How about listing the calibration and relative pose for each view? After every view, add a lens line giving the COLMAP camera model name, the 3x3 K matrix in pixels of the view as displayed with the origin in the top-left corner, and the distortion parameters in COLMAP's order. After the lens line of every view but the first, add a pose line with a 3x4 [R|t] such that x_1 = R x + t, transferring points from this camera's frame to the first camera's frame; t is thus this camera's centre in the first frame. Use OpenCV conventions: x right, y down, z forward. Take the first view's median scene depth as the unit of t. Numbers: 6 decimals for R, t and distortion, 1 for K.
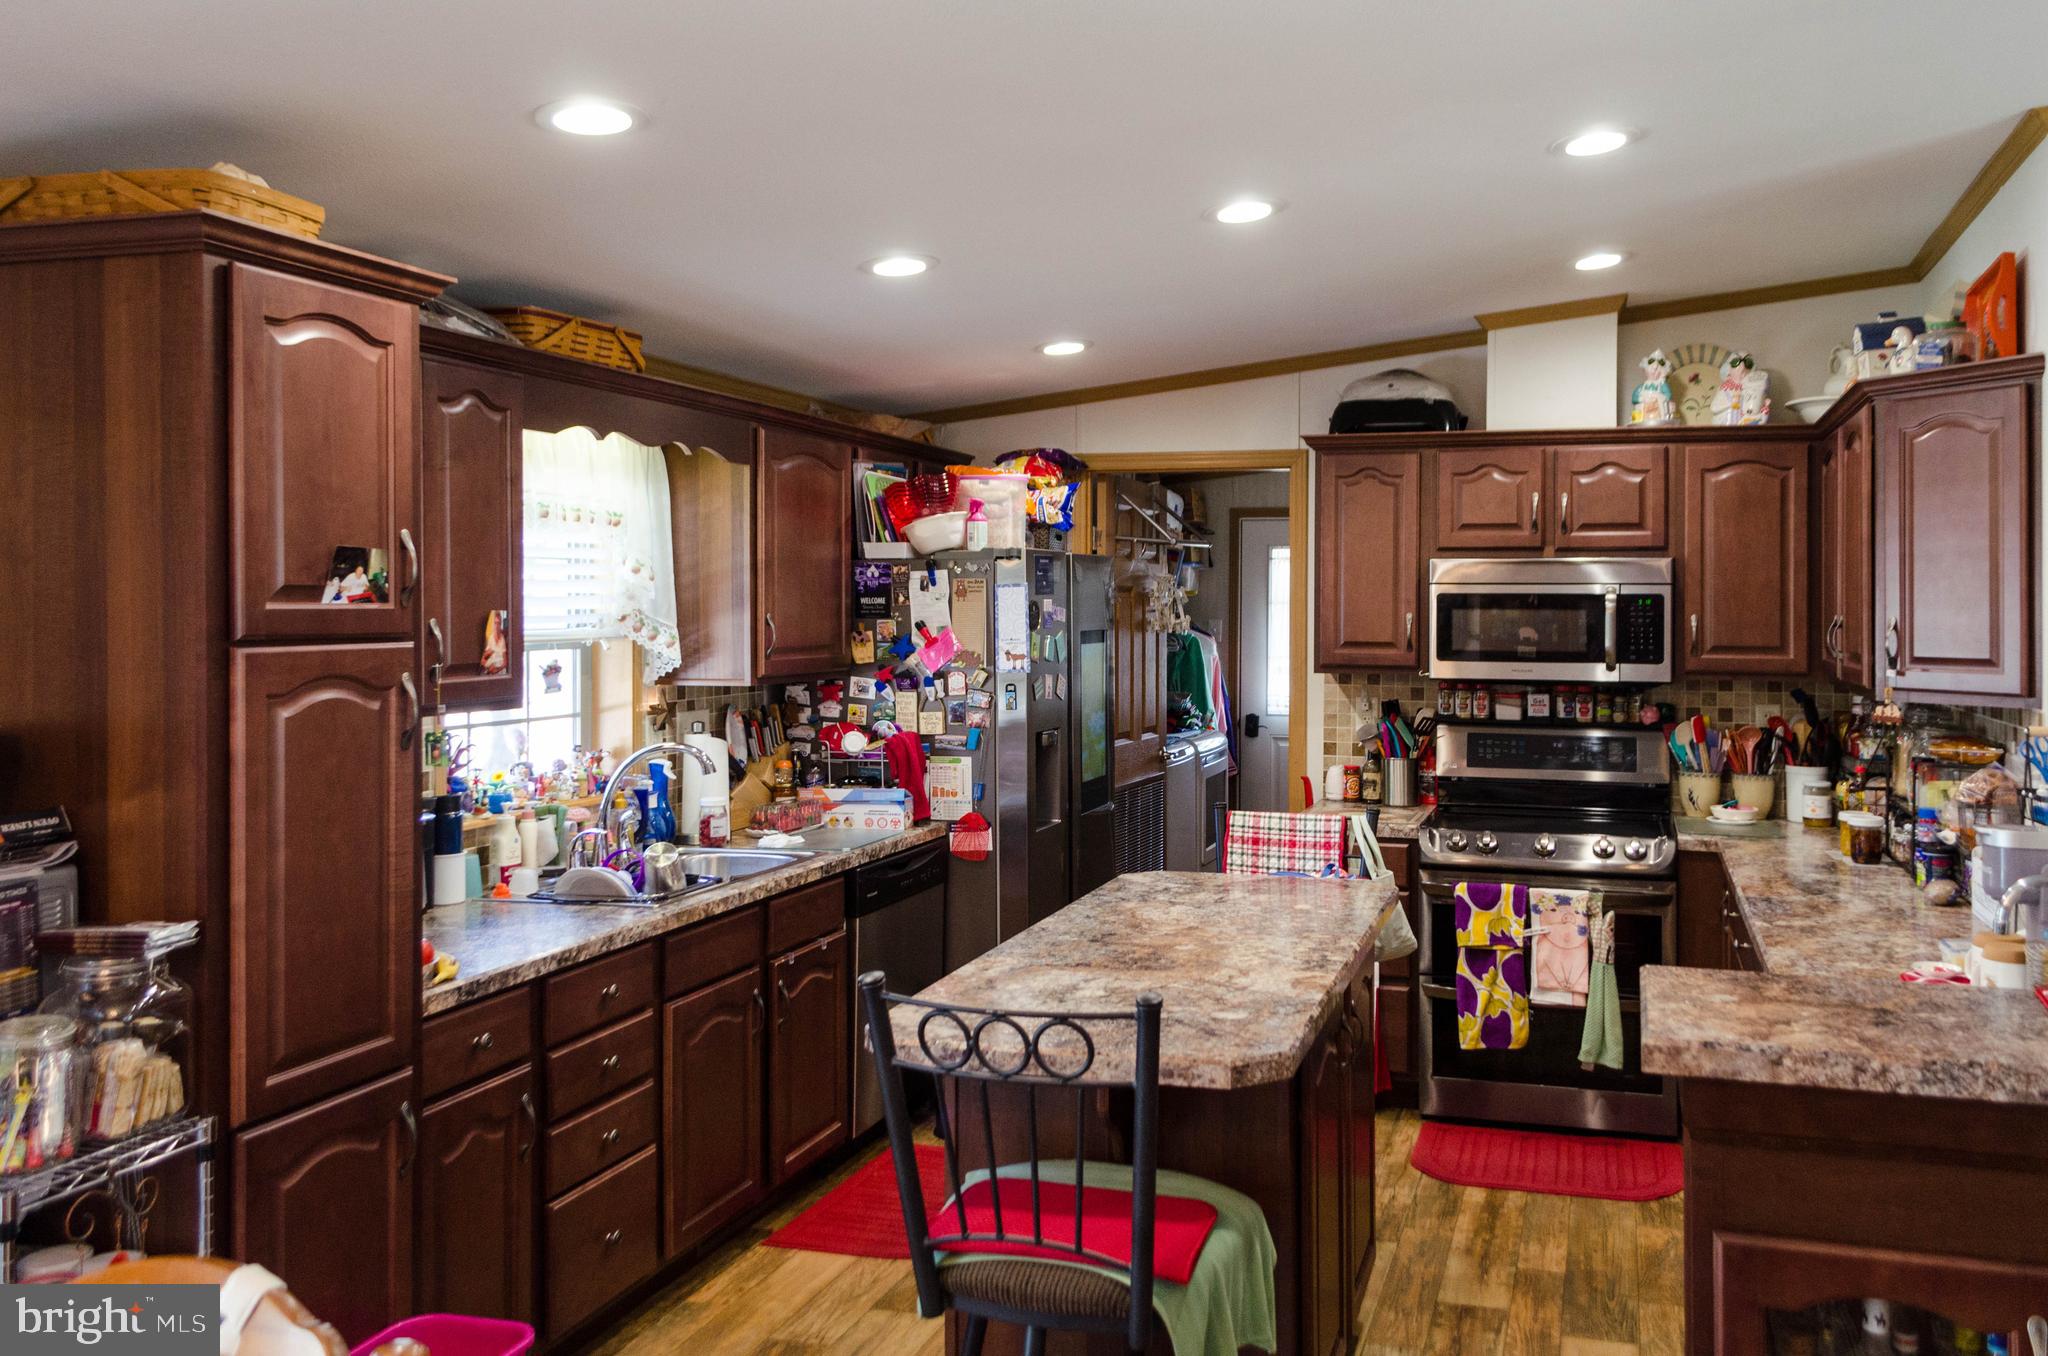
lens RADIAL K [[1631.6, 0, 1144.8], [0, 1631.6, 615.1], [0, 0, 1]] dist [0.036430, -0.010013]
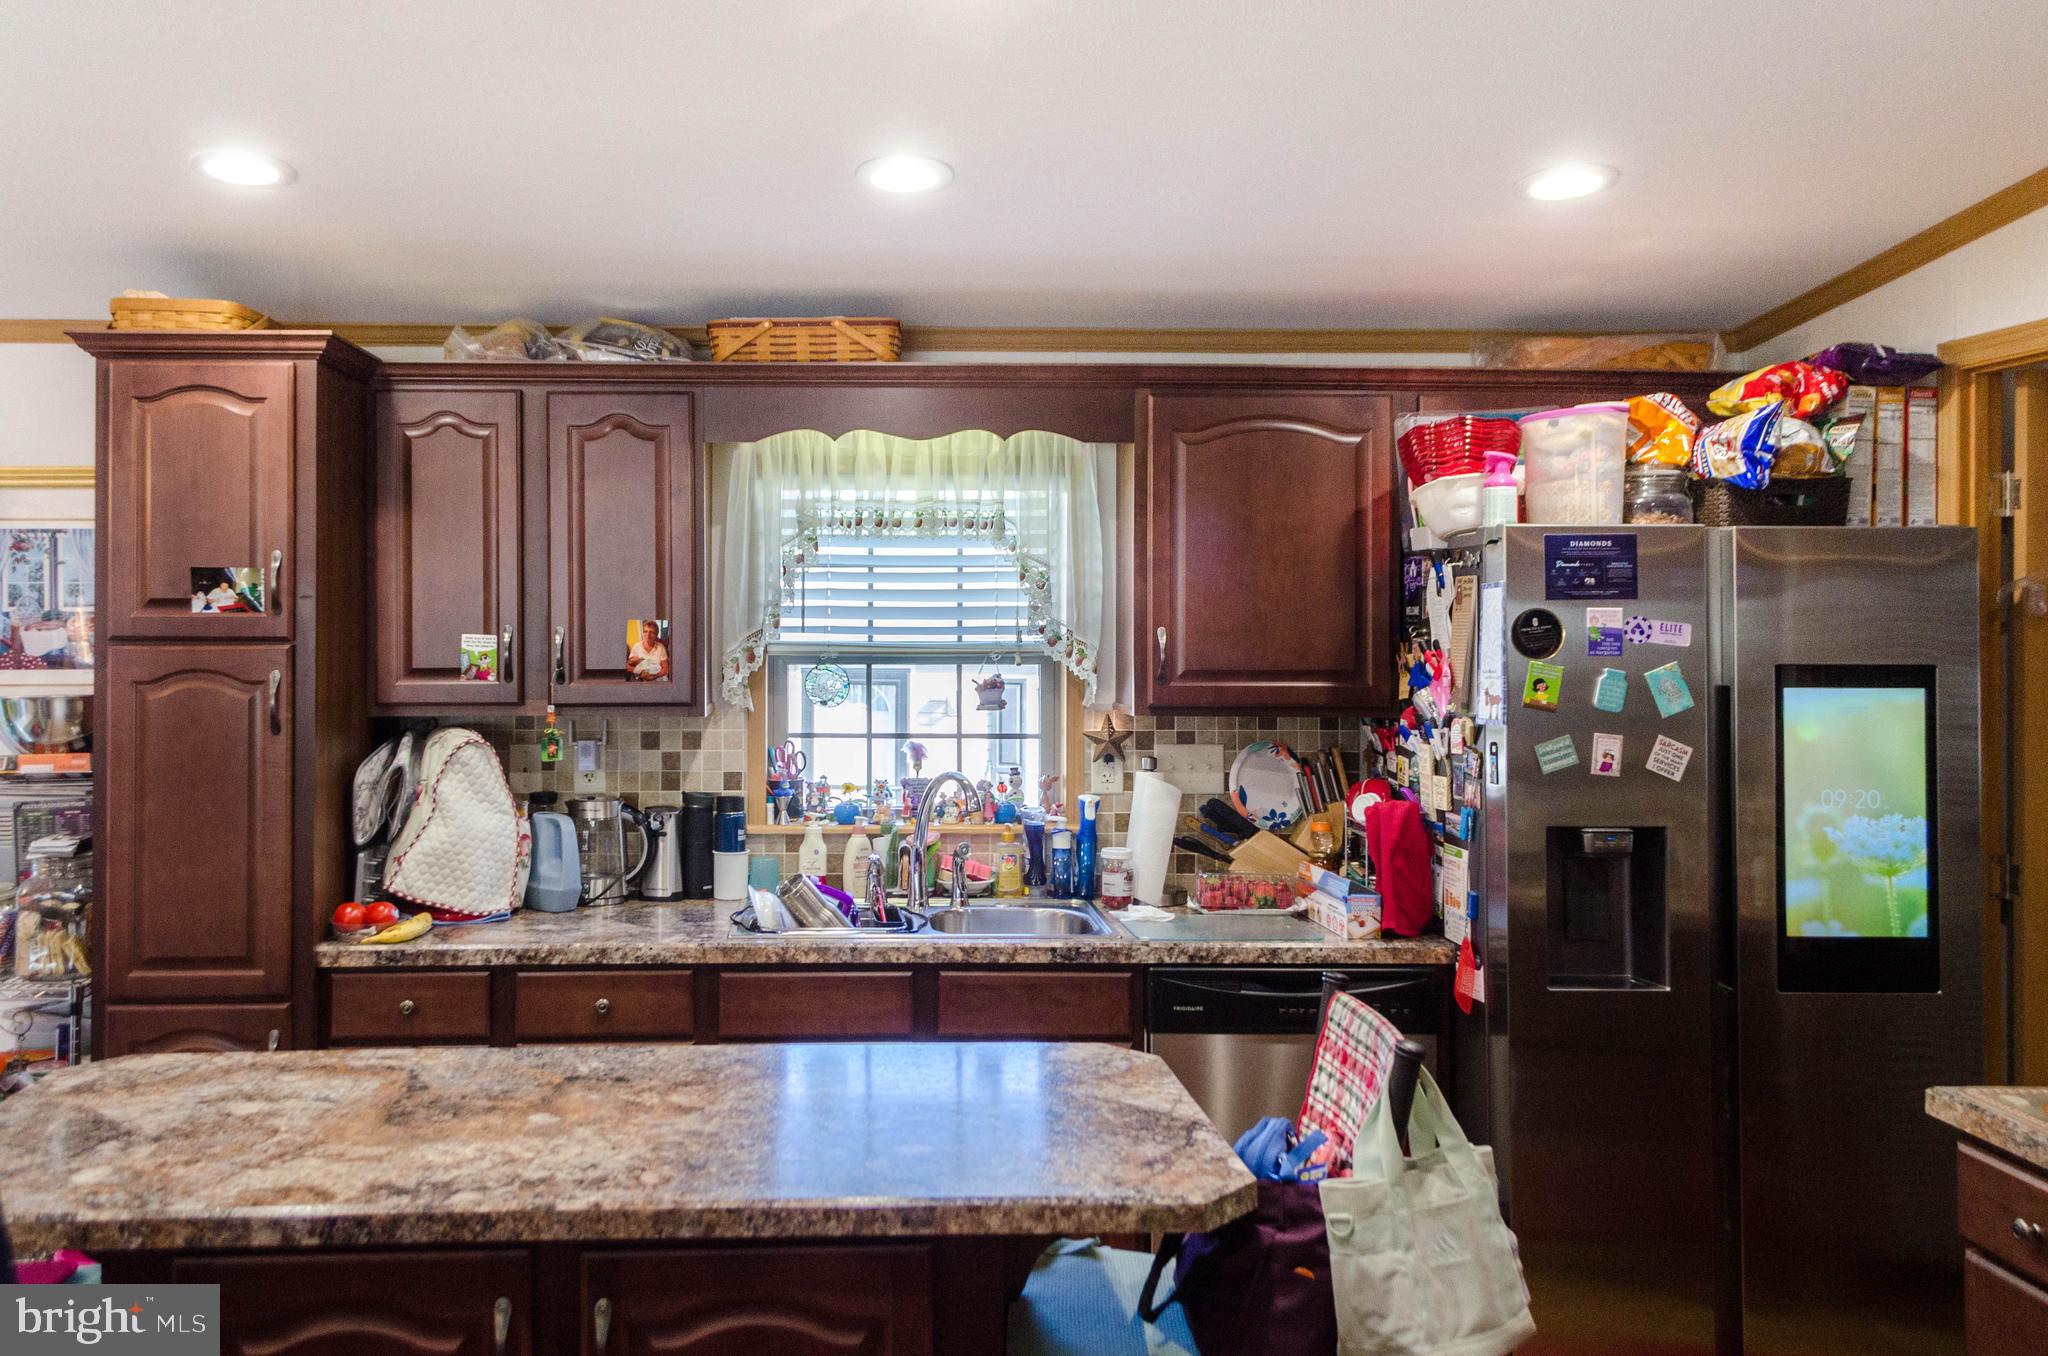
lens RADIAL K [[1631.6, 0, 874.0], [0, 1631.6, 611.9], [0, 0, 1]] dist [0.033146, -0.013393]
pose [[0.292913, -0.001574, -0.956138, 0.449175], [-0.008387, 0.999956, -0.004215, -0.003432], [0.956102, 0.009253, 0.292886, 0.583282]]
